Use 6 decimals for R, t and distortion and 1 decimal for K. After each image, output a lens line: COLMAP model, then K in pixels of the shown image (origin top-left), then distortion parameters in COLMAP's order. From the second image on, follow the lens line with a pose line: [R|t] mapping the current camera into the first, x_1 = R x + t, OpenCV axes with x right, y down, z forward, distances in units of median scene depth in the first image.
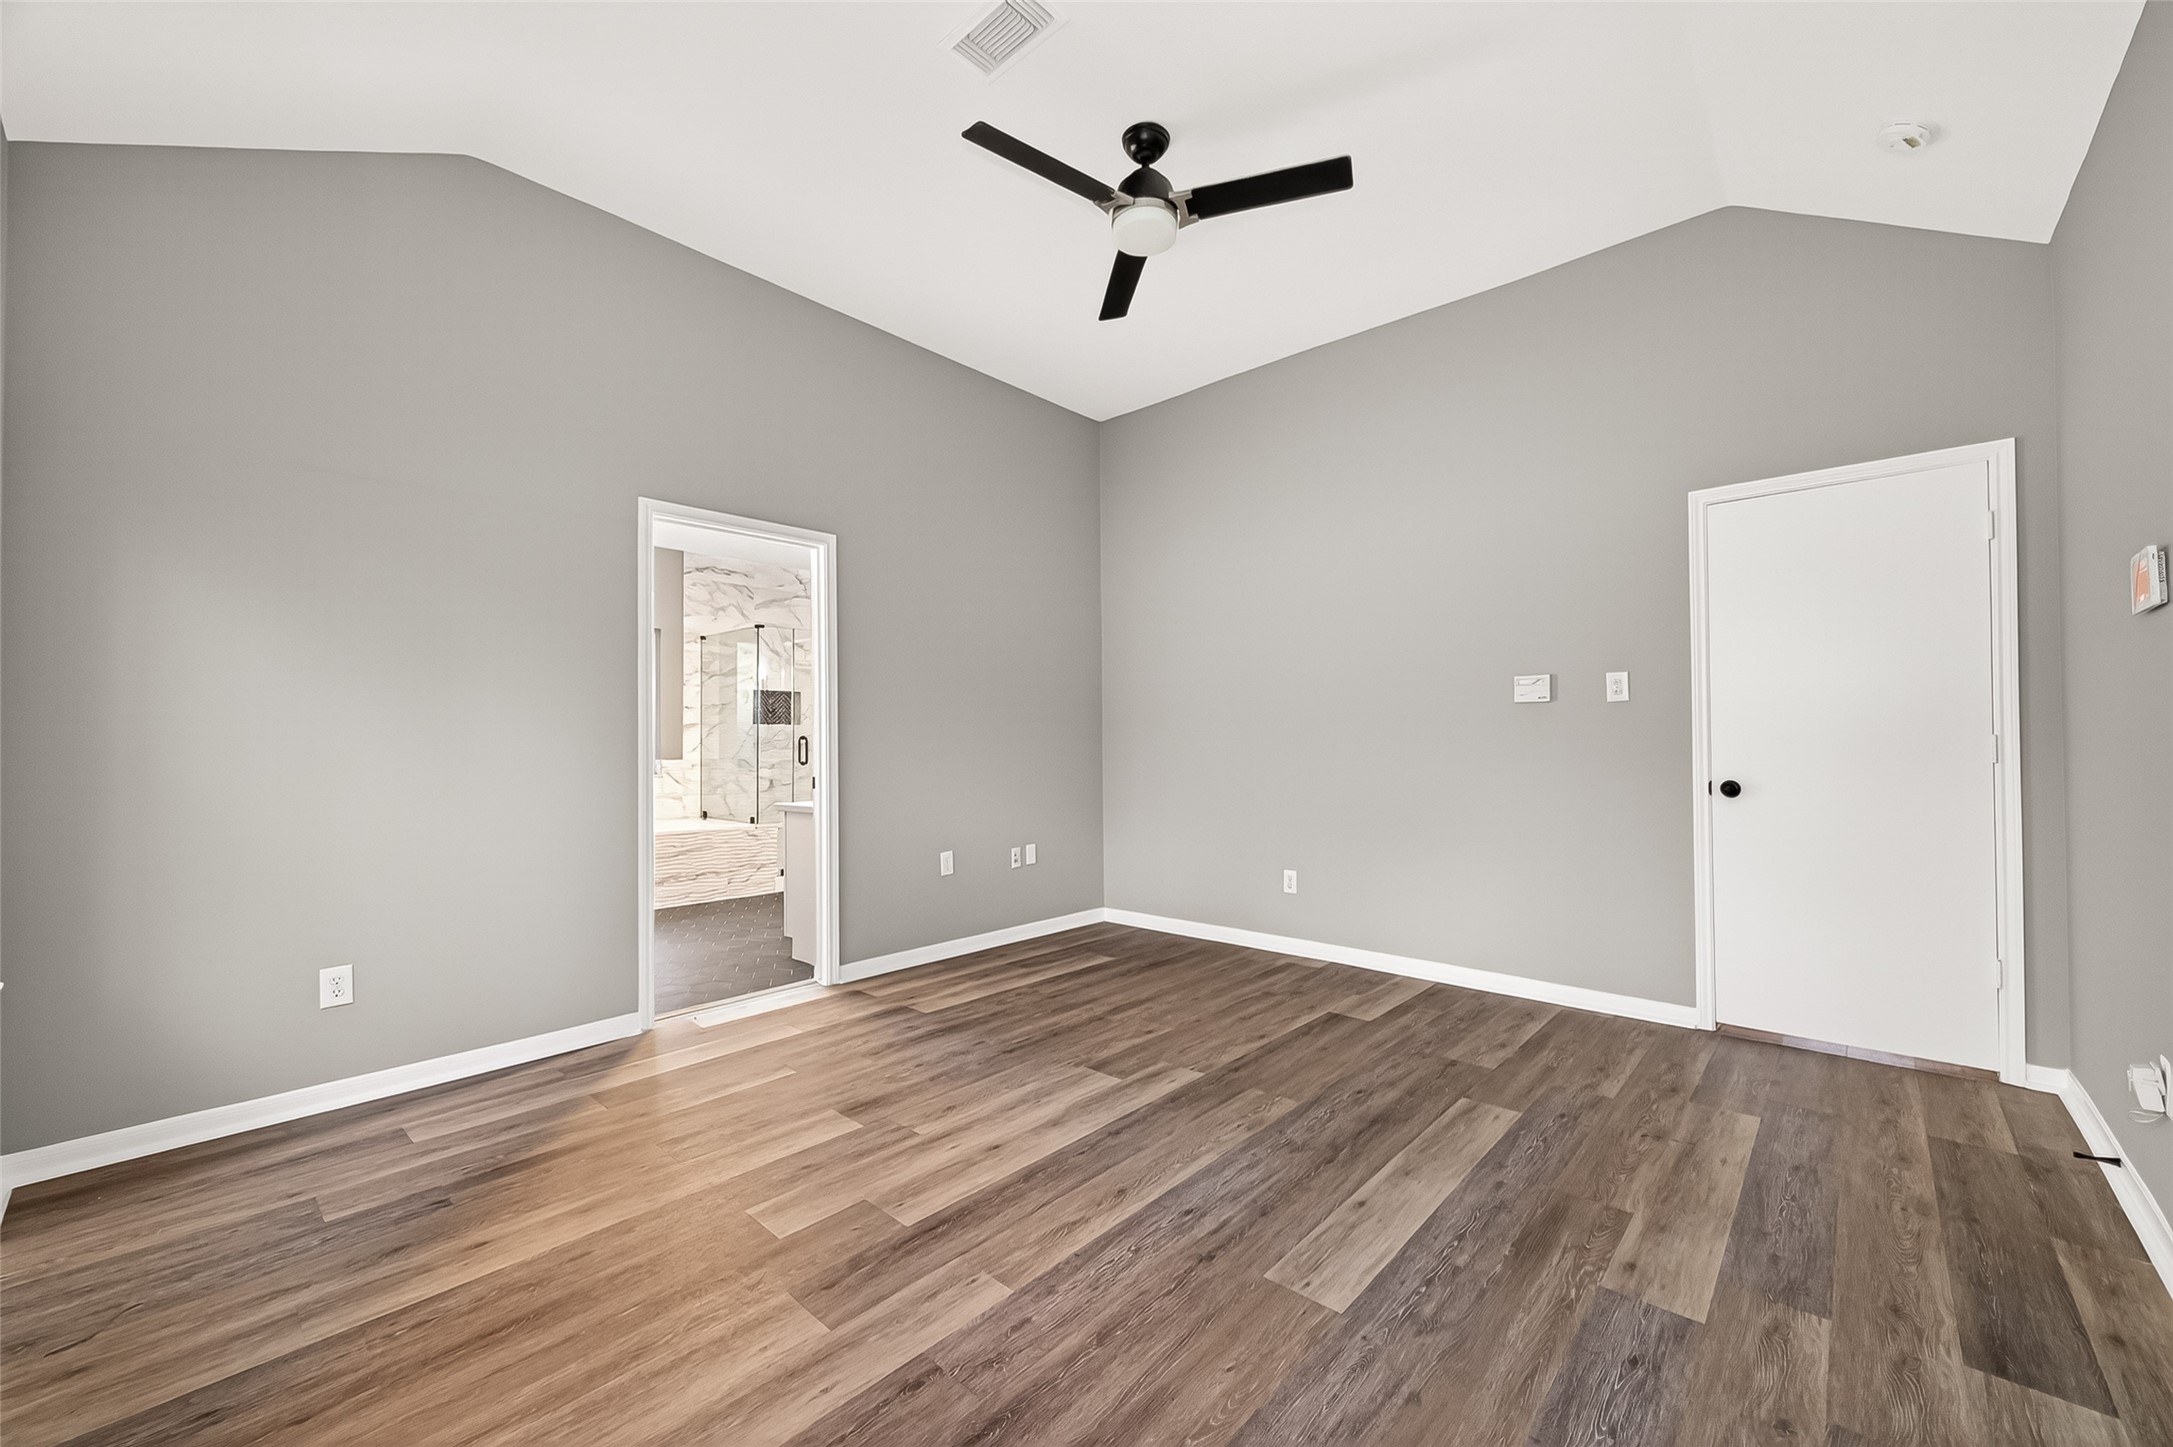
lens RADIAL K [[848.5, 0, 1089.6], [0, 848.5, 732.1], [0, 0, 1]] dist [0.004437, -0.000523]
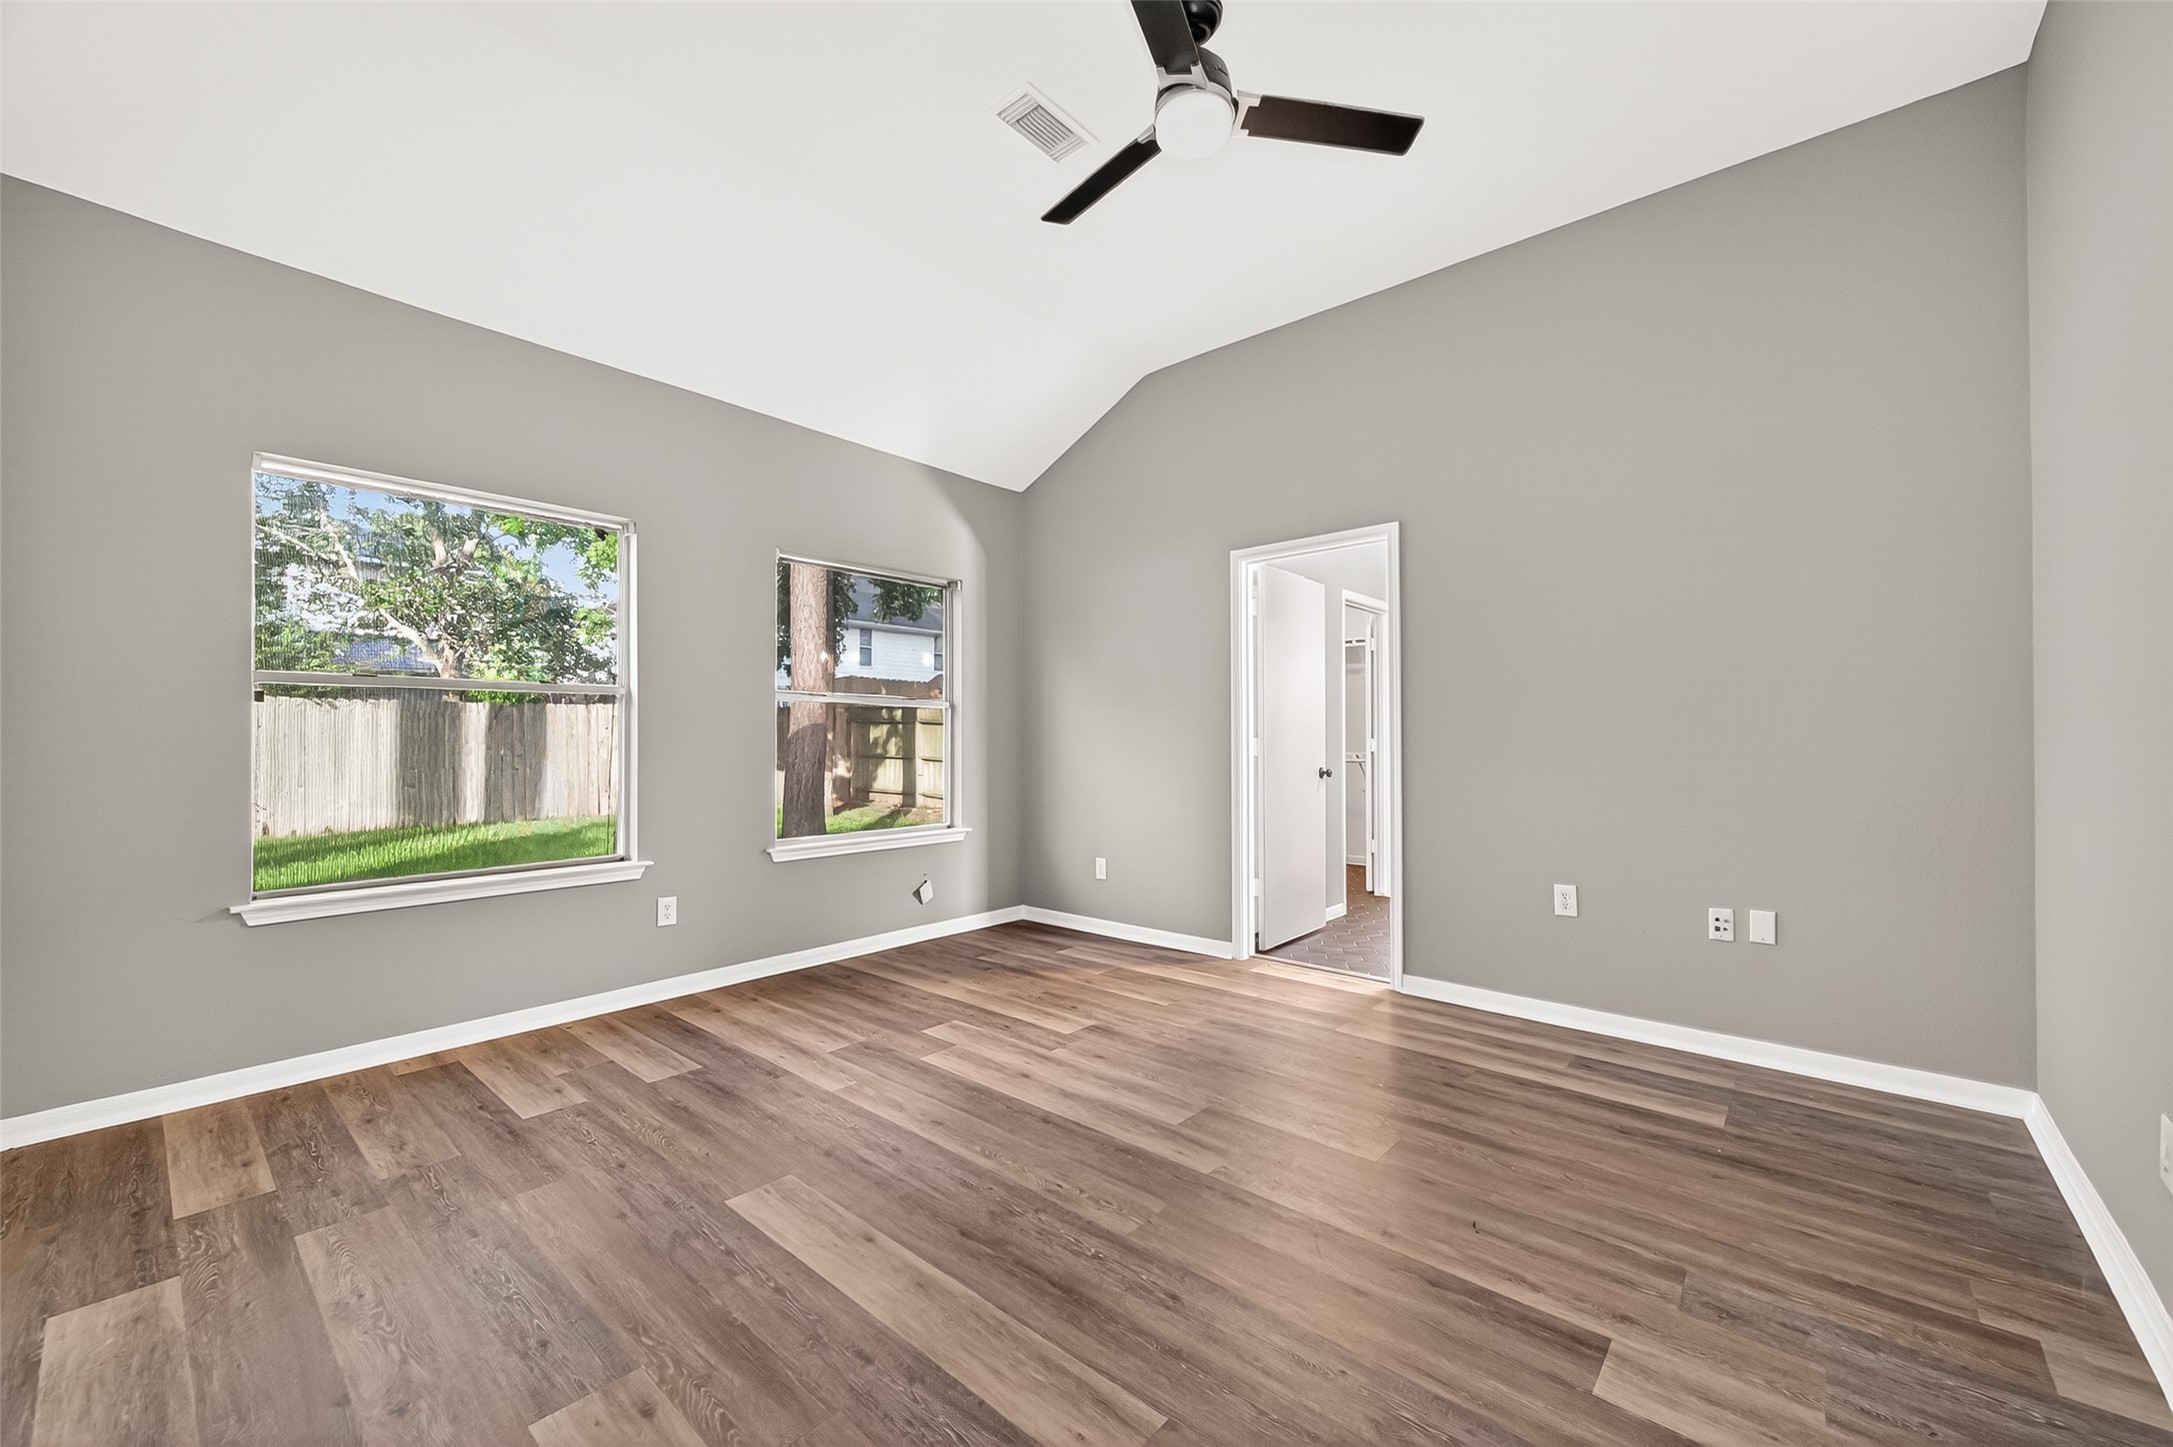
lens RADIAL K [[848.5, 0, 1089.6], [0, 848.5, 732.1], [0, 0, 1]] dist [0.004437, -0.000523]
pose [[0.021083, -0.000663, -0.999778, 1.010774], [0.011286, 0.999936, -0.000425, 0.002079], [0.999714, -0.011274, 0.021089, 0.987363]]
